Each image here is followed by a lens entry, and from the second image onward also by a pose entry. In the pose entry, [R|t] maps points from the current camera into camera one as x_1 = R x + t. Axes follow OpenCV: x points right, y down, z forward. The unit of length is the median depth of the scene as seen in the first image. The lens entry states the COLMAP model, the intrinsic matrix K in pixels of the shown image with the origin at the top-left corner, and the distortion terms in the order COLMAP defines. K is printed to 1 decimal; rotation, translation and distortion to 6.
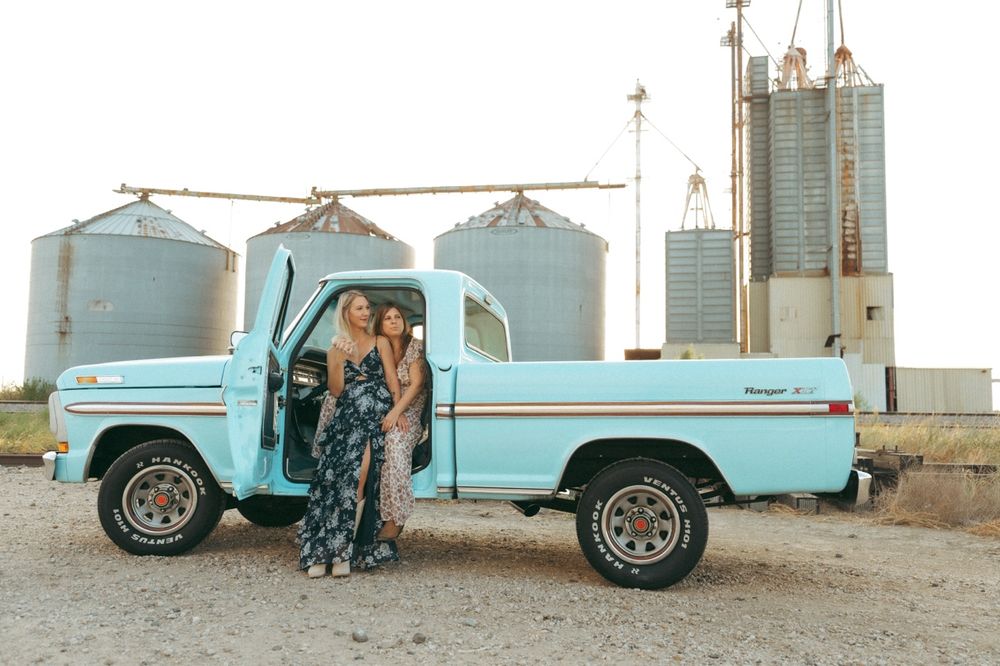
lens RADIAL K [[806.0, 0, 500.0], [0, 806.0, 333.0], [0, 0, 1]] dist [0.049600, -0.058549]
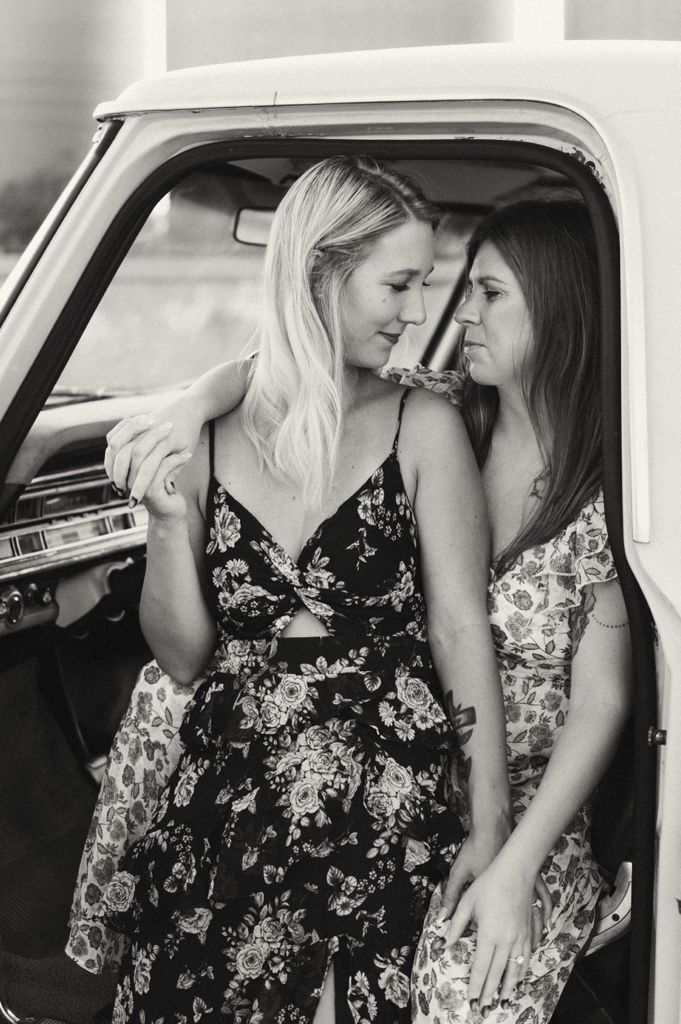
lens RADIAL K [[1828.5, 0, 269.4], [0, 1828.5, 512.7], [0, 0, 1]] dist [0.011334, 0.022001]
pose [[0.973277, 0.018506, -0.228886, -0.071740], [0.036252, 0.971866, 0.232728, -0.074537], [0.226753, -0.234806, 0.945224, 0.560070]]
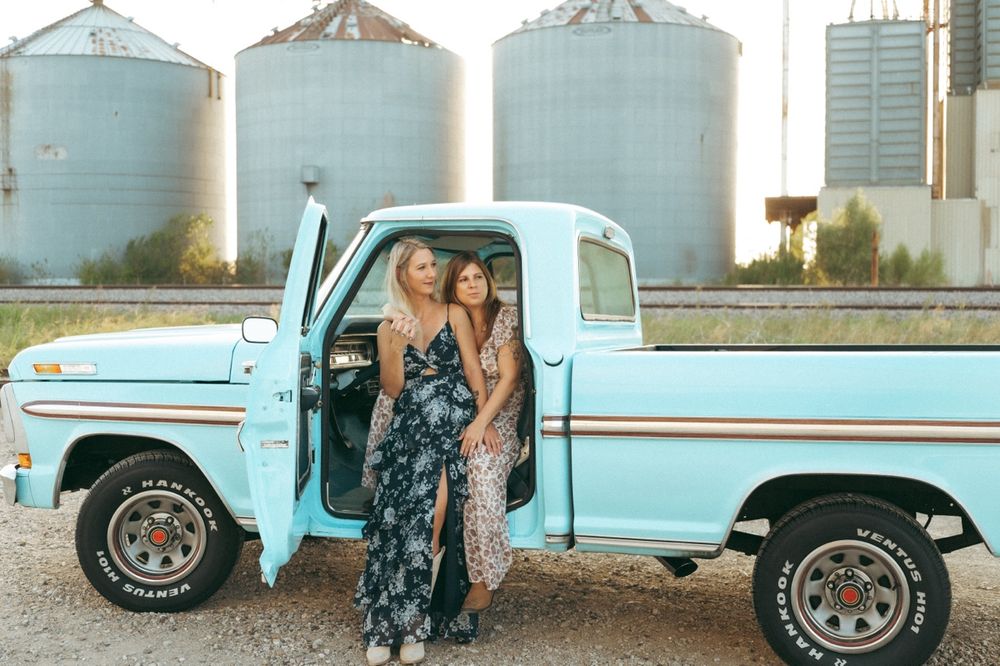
lens RADIAL K [[1117.8, 0, 487.1], [0, 1117.8, 327.5], [0, 0, 1]] dist [-0.014708, -0.122961]
pose [[0.995966, -0.009724, -0.089207, -0.037619], [0.021801, 0.990547, 0.135433, -0.103368], [0.087047, -0.136831, 0.986762, 0.078499]]
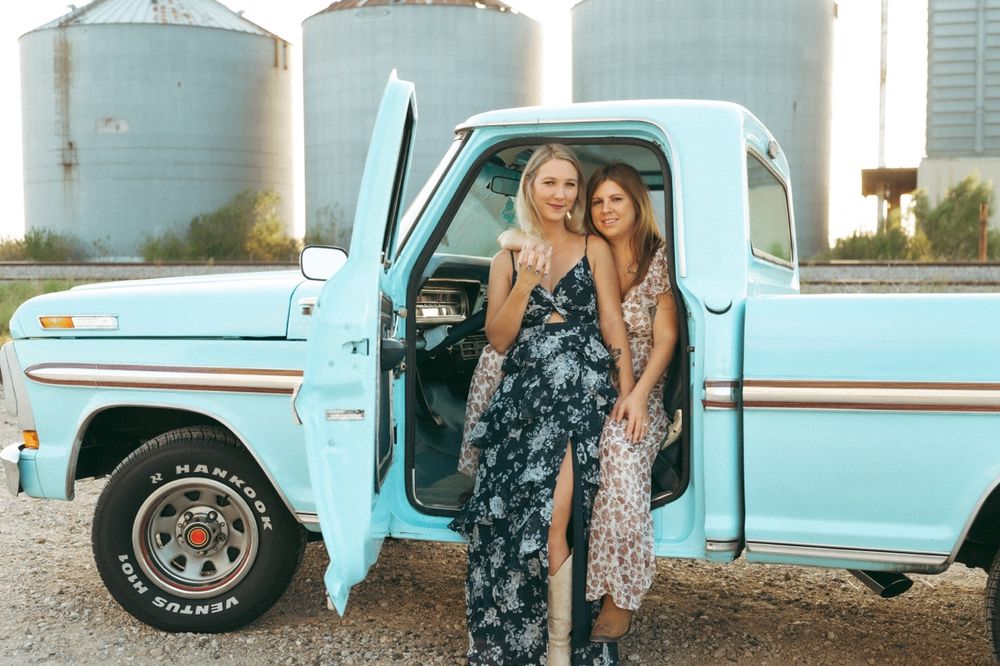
lens RADIAL K [[1161.7, 0, 519.7], [0, 1161.7, 347.1], [0, 0, 1]] dist [-0.010532, -0.124330]
pose [[0.991844, -0.005042, -0.127357, -0.092184], [0.026504, 0.985534, 0.167391, -0.051370], [0.124671, -0.169401, 0.977630, 0.263564]]
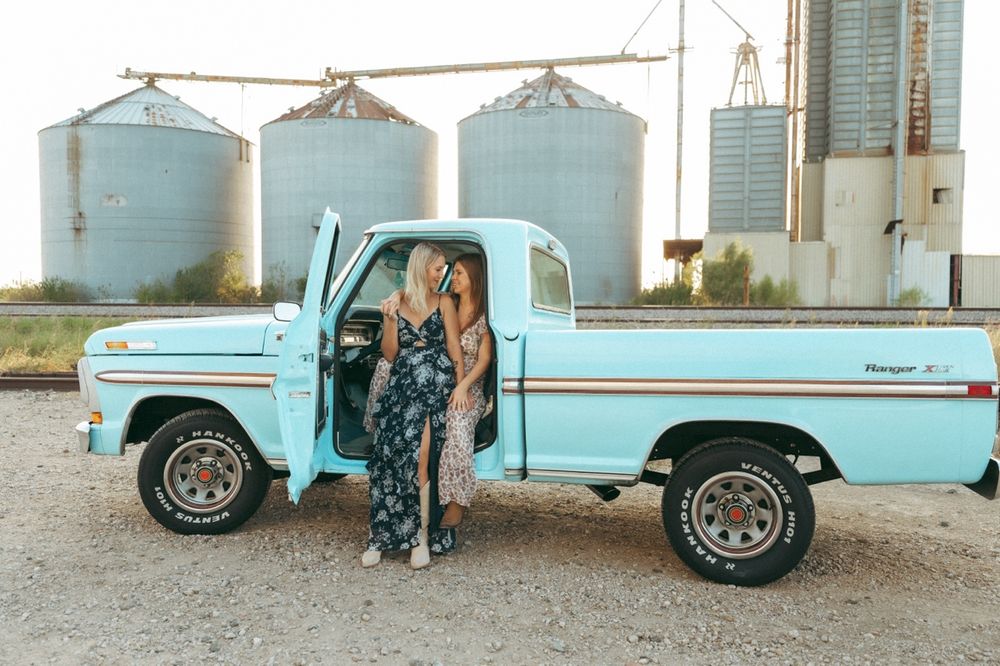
lens RADIAL K [[845.4, 0, 484.9], [0, 845.4, 329.0], [0, 0, 1]] dist [0.063127, -0.067614]
pose [[0.998613, -0.007542, -0.052104, -0.045614], [0.014004, 0.992084, 0.124795, -0.075879], [0.050750, -0.125352, 0.990813, 0.074656]]
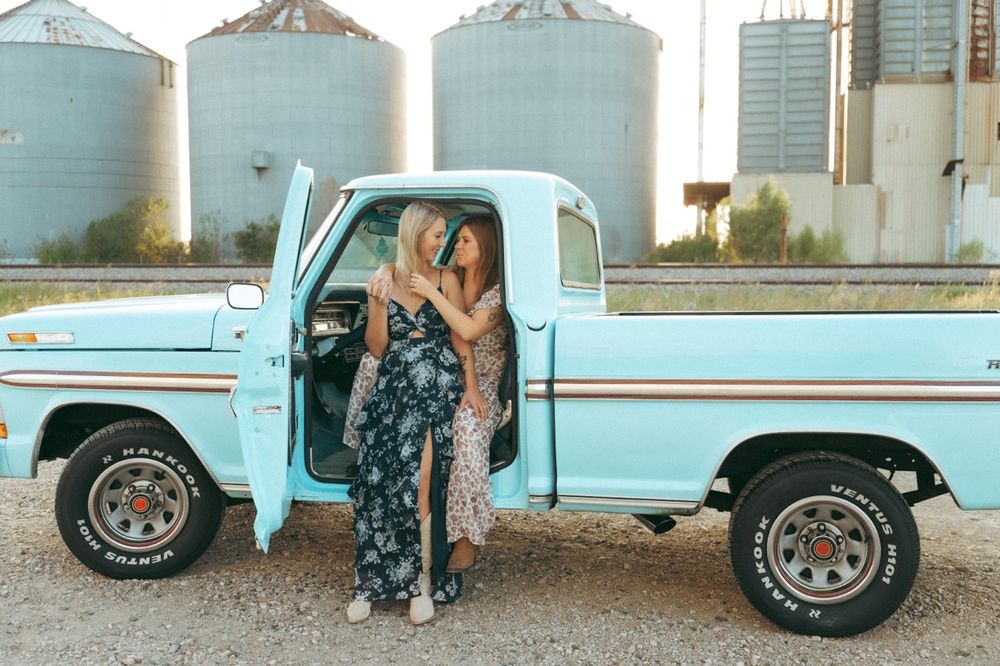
lens RADIAL K [[1030.1, 0, 504.4], [0, 1030.1, 341.0], [0, 0, 1]] dist [0.005762, -0.098374]
pose [[0.999791, -0.013541, -0.015348, -0.076837], [0.015993, 0.984802, 0.172944, -0.088820], [0.012773, -0.173153, 0.984812, 0.128691]]
